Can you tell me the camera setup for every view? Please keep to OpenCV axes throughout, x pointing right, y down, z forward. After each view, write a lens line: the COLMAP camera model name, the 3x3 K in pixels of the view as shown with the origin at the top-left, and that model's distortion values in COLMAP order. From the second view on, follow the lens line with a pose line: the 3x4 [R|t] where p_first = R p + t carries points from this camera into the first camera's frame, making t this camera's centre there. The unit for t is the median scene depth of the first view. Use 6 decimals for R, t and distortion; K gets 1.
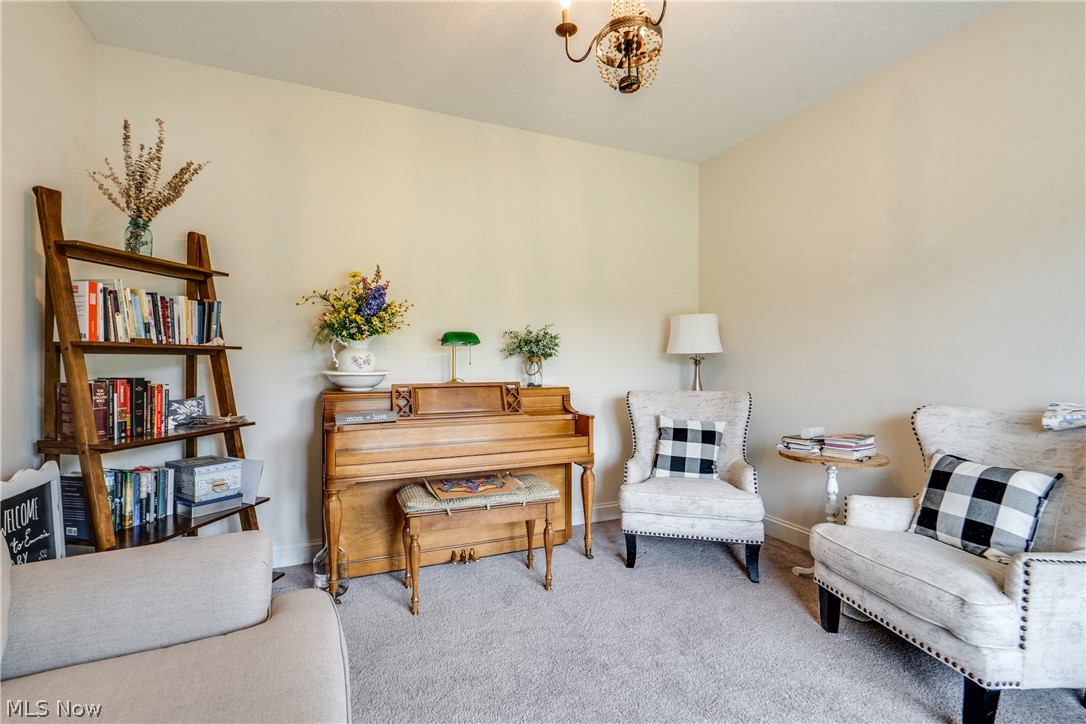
lens RADIAL K [[493.0, 0, 544.0], [0, 493.0, 364.9], [0, 0, 1]] dist [0.001059, -0.000005]
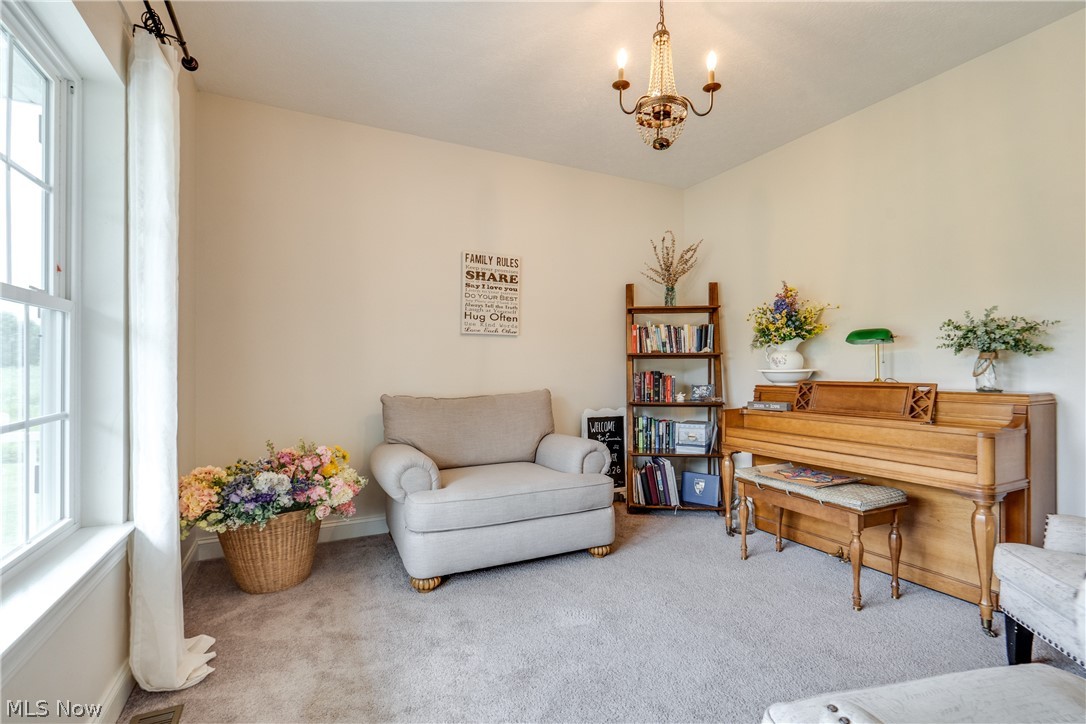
lens RADIAL K [[493.0, 0, 543.8], [0, 493.0, 363.2], [0, 0, 1]] dist [0.001059, -0.000005]
pose [[0.064864, -0.011937, -0.997823, 1.023691], [-0.007552, 0.999894, -0.012453, 0.022166], [0.997866, 0.008343, 0.064767, 0.420749]]
